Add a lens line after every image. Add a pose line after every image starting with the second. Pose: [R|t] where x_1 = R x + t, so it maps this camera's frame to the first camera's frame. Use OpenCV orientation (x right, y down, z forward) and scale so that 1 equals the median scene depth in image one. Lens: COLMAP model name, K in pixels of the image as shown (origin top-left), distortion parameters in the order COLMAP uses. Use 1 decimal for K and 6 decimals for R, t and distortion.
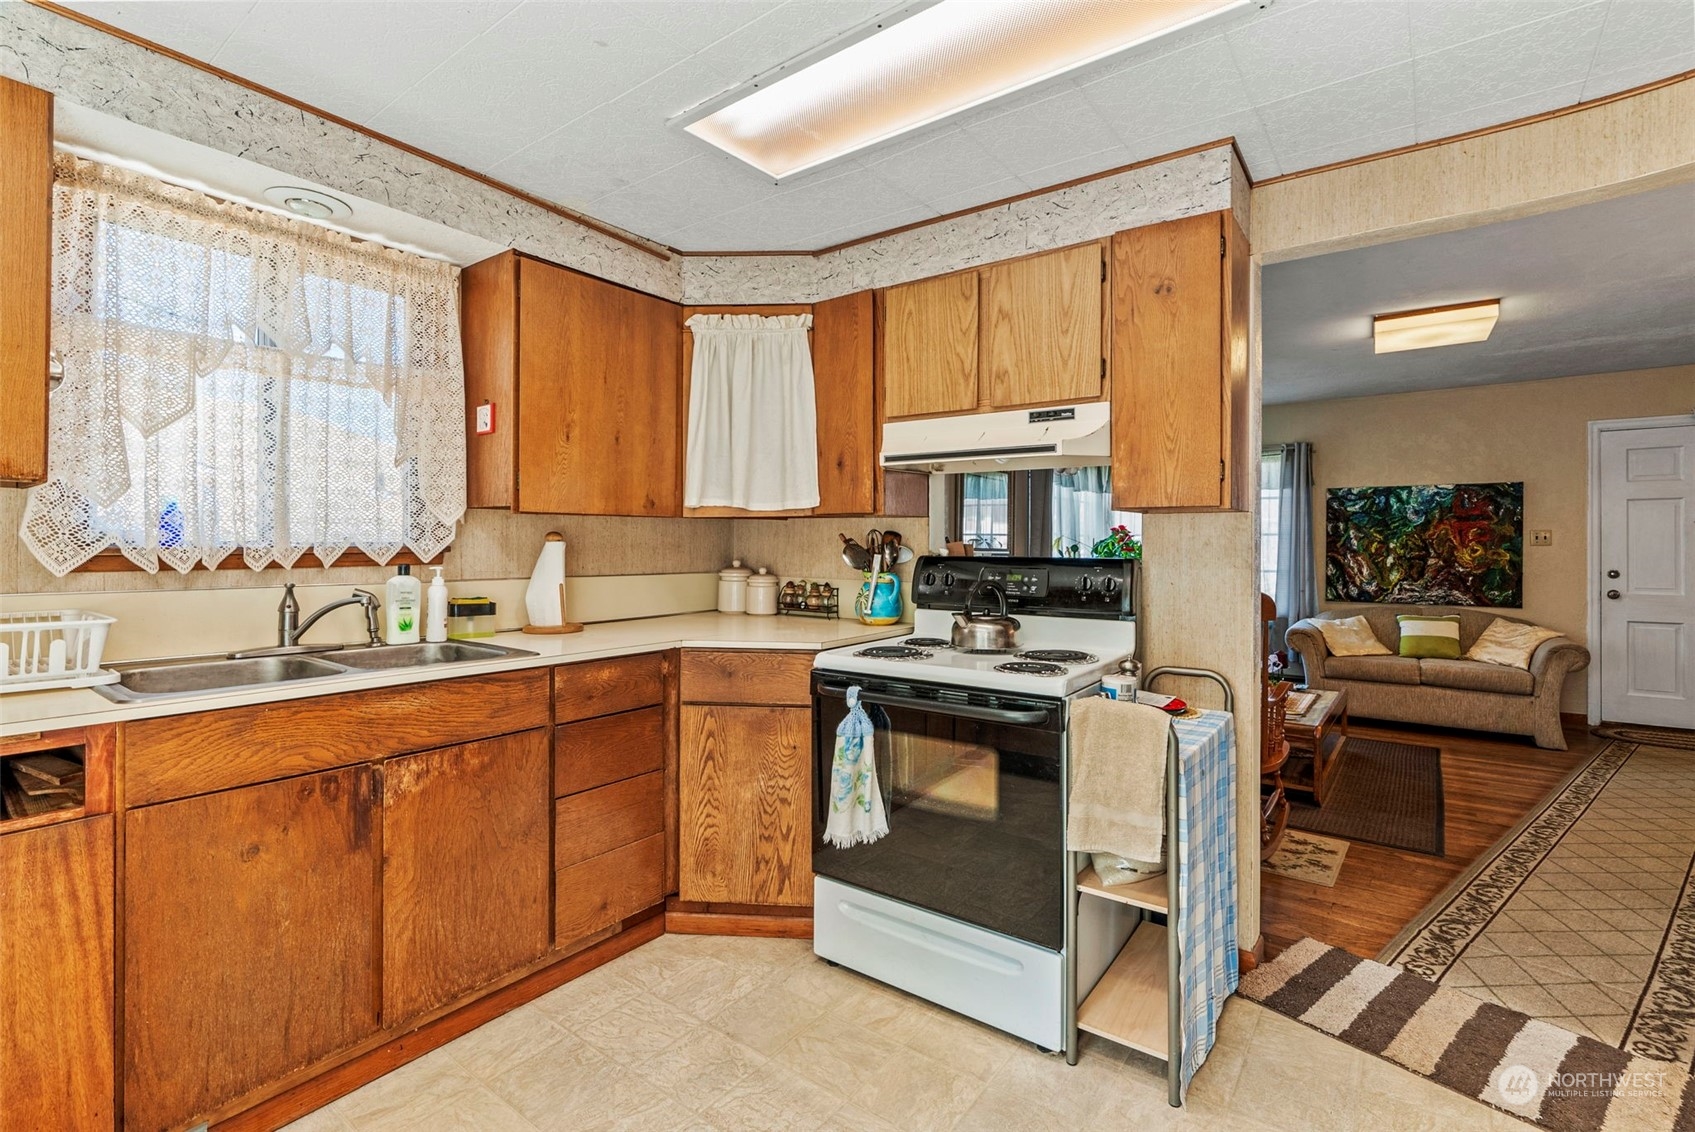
lens RADIAL K [[769.8, 0, 856.3], [0, 769.8, 546.5], [0, 0, 1]] dist [-0.010896, 0.004694]
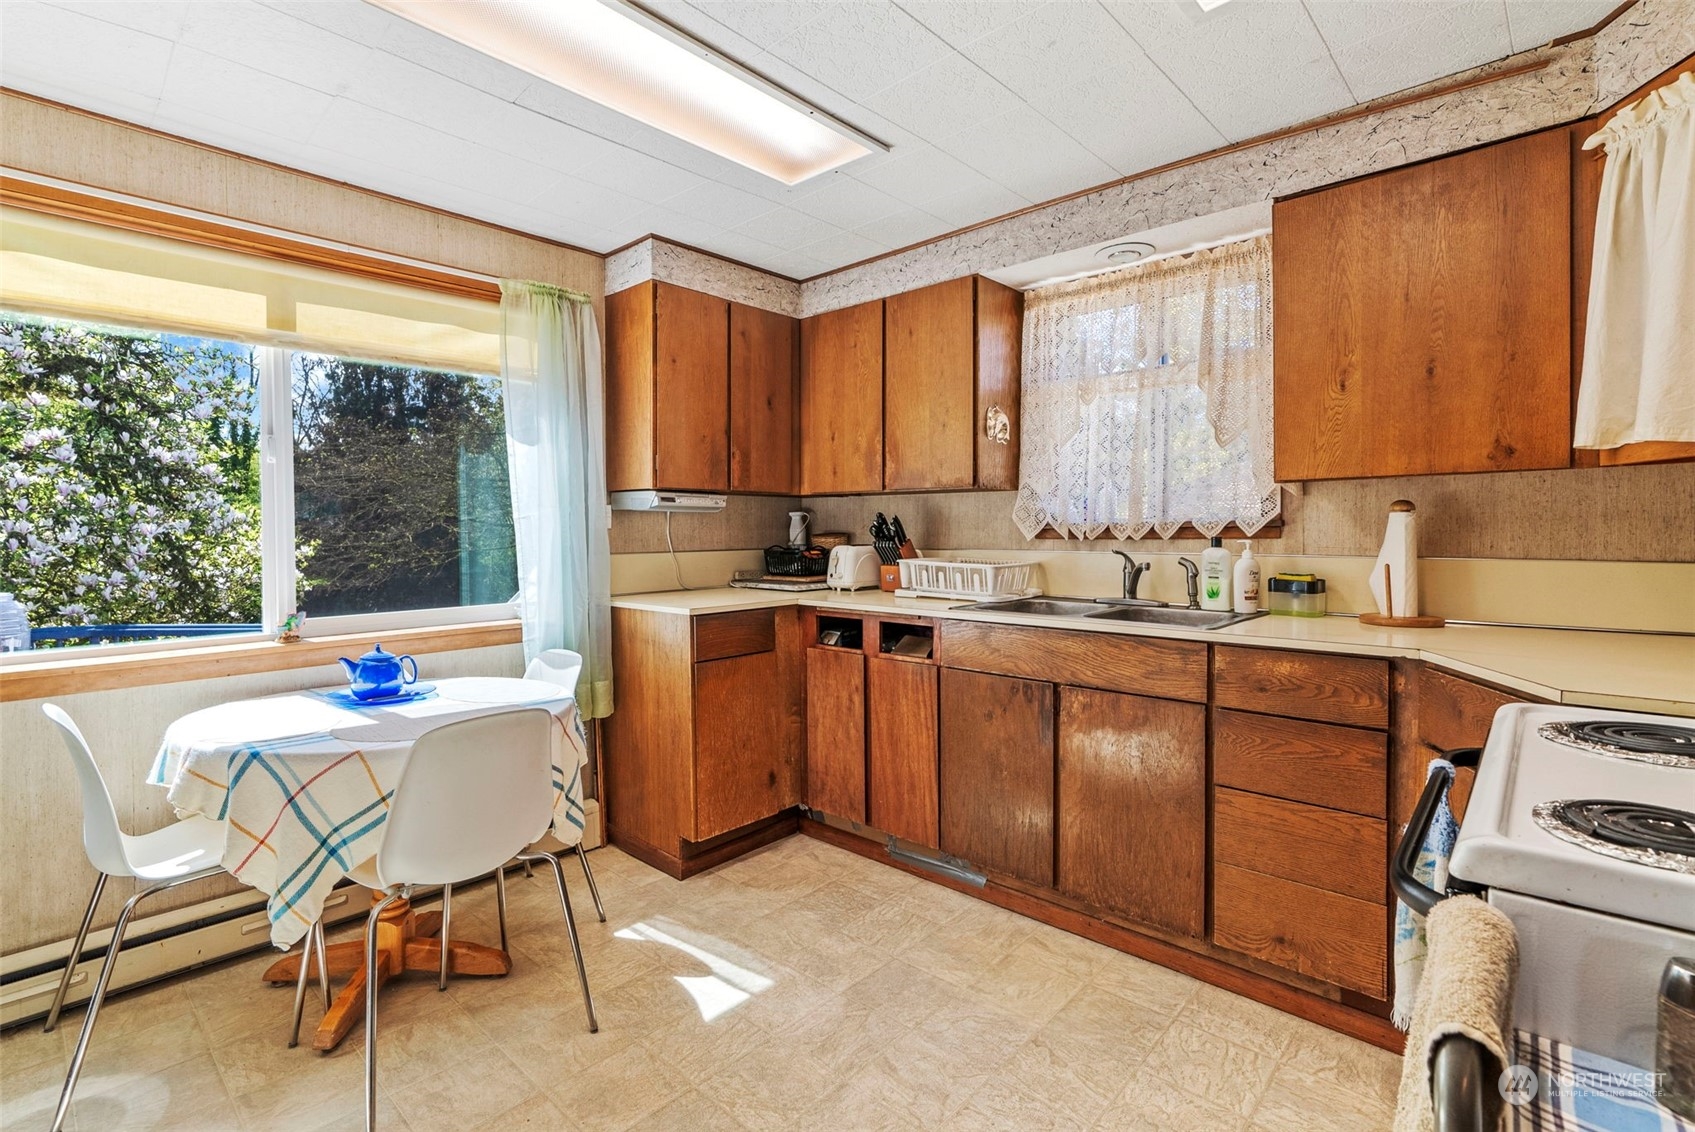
lens RADIAL K [[769.8, 0, 832.6], [0, 769.8, 540.2], [0, 0, 1]] dist [-0.010896, 0.004694]
pose [[-0.110688, 0.007851, -0.993824, 0.573574], [0.002191, 0.999968, 0.007656, 0.018779], [0.993853, -0.001330, -0.110702, 0.610607]]
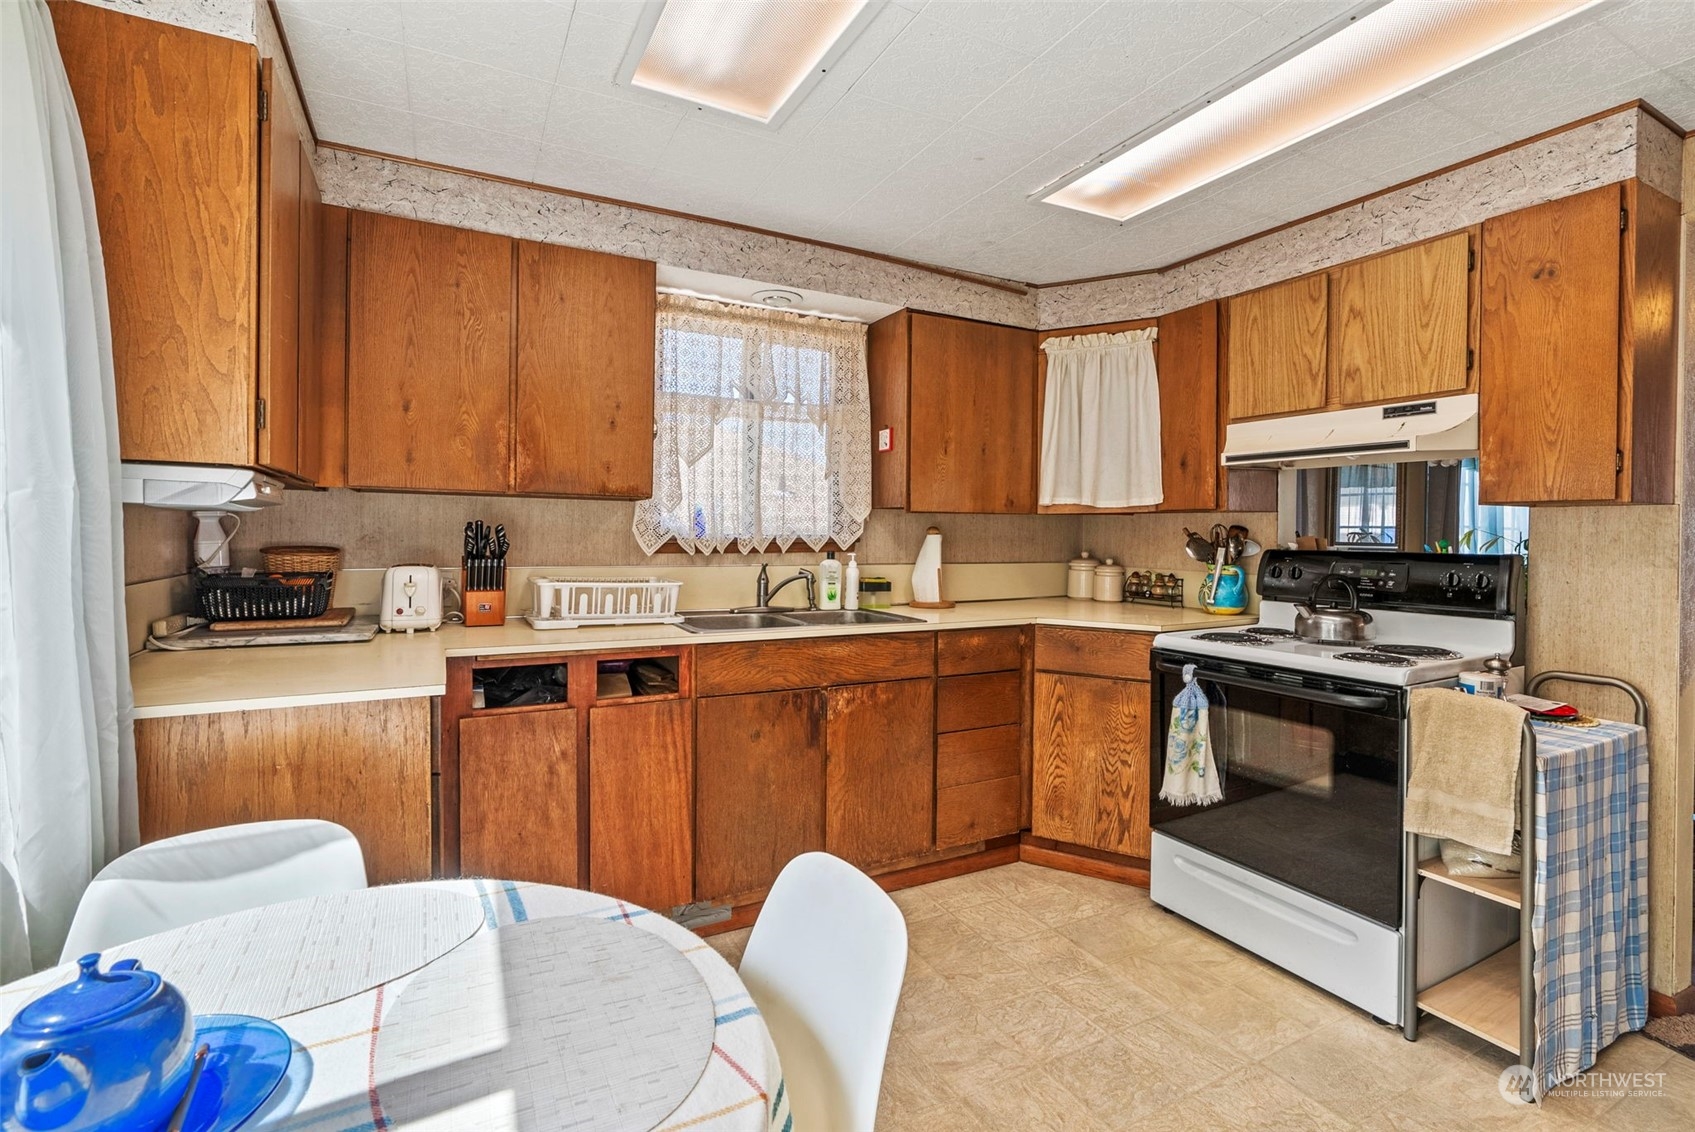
lens RADIAL K [[769.8, 0, 852.5], [0, 769.8, 545.1], [0, 0, 1]] dist [-0.010896, 0.004694]
pose [[0.899682, 0.009084, -0.436451, 0.040622], [-0.005413, 0.999939, 0.009653, -0.001082], [0.436512, -0.006322, 0.899676, -0.218239]]
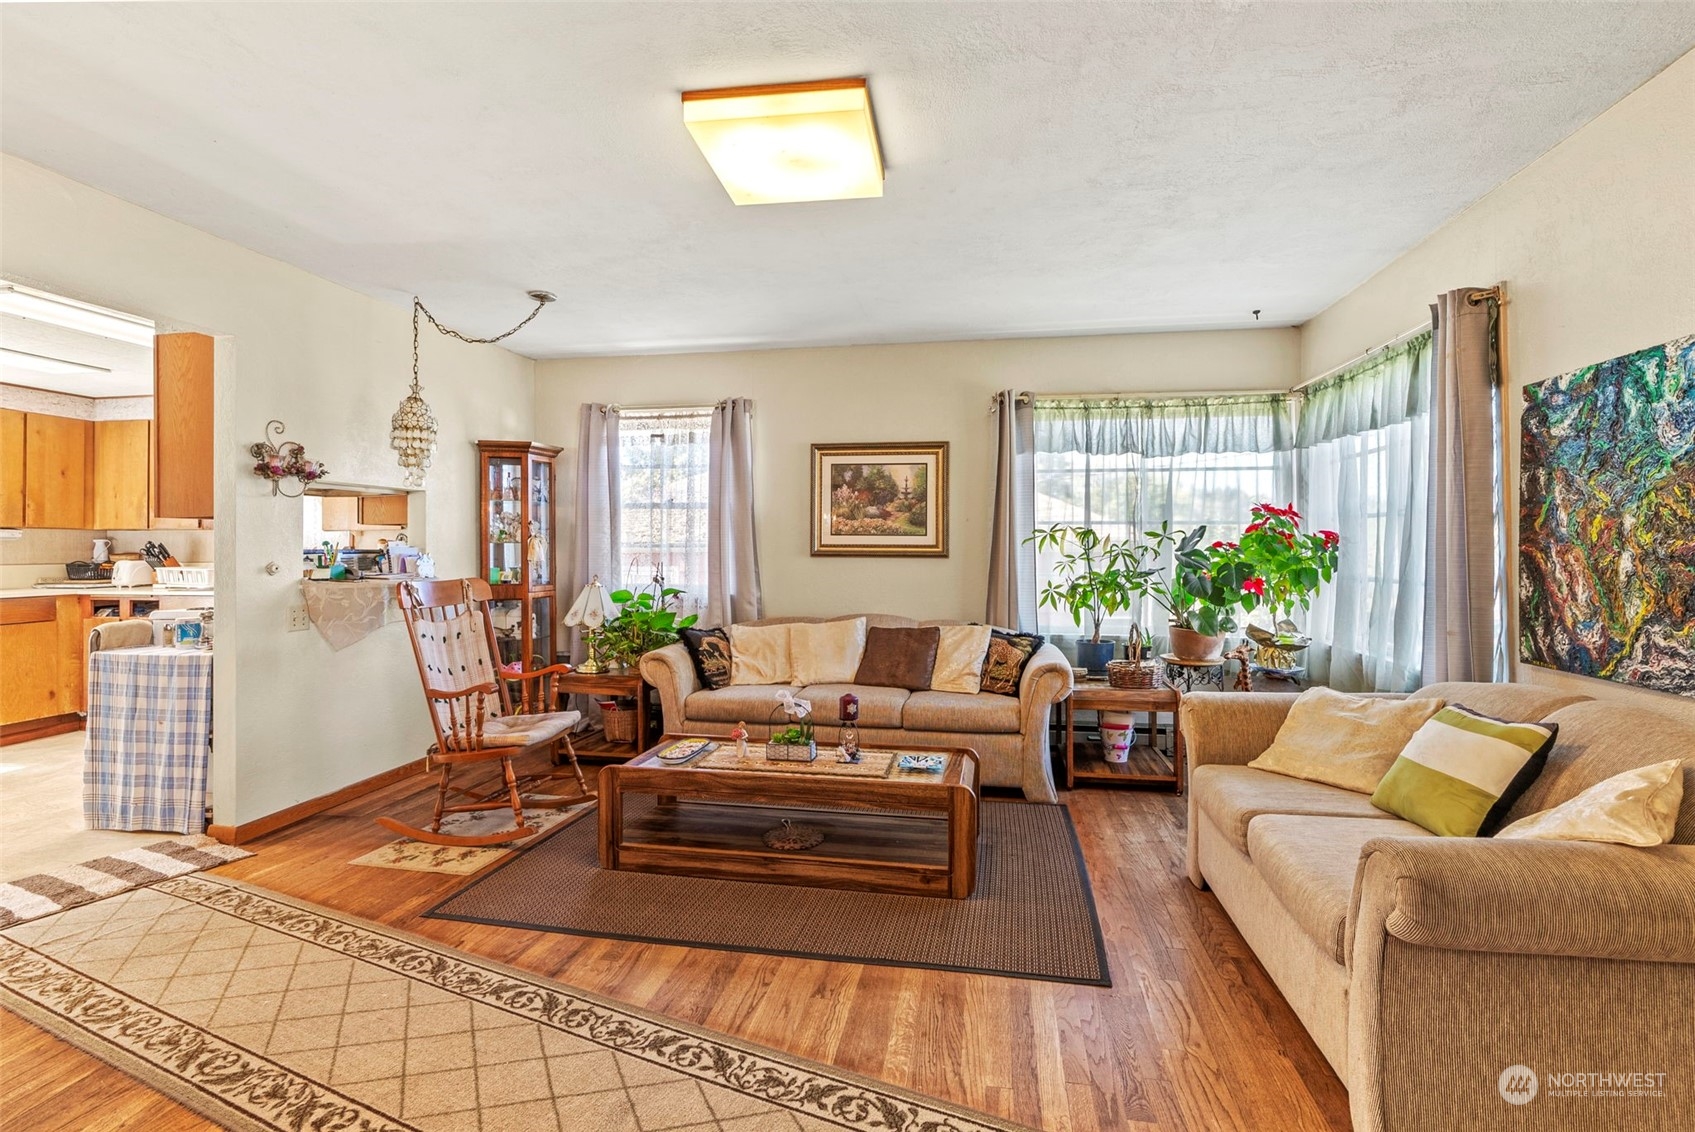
lens RADIAL K [[769.8, 0, 850.7], [0, 769.8, 545.3], [0, 0, 1]] dist [-0.010896, 0.004694]
pose [[0.448187, -0.011609, -0.893864, 2.430979], [0.006008, 0.999932, -0.009974, 0.030966], [0.893919, -0.000900, 0.448227, 1.488753]]
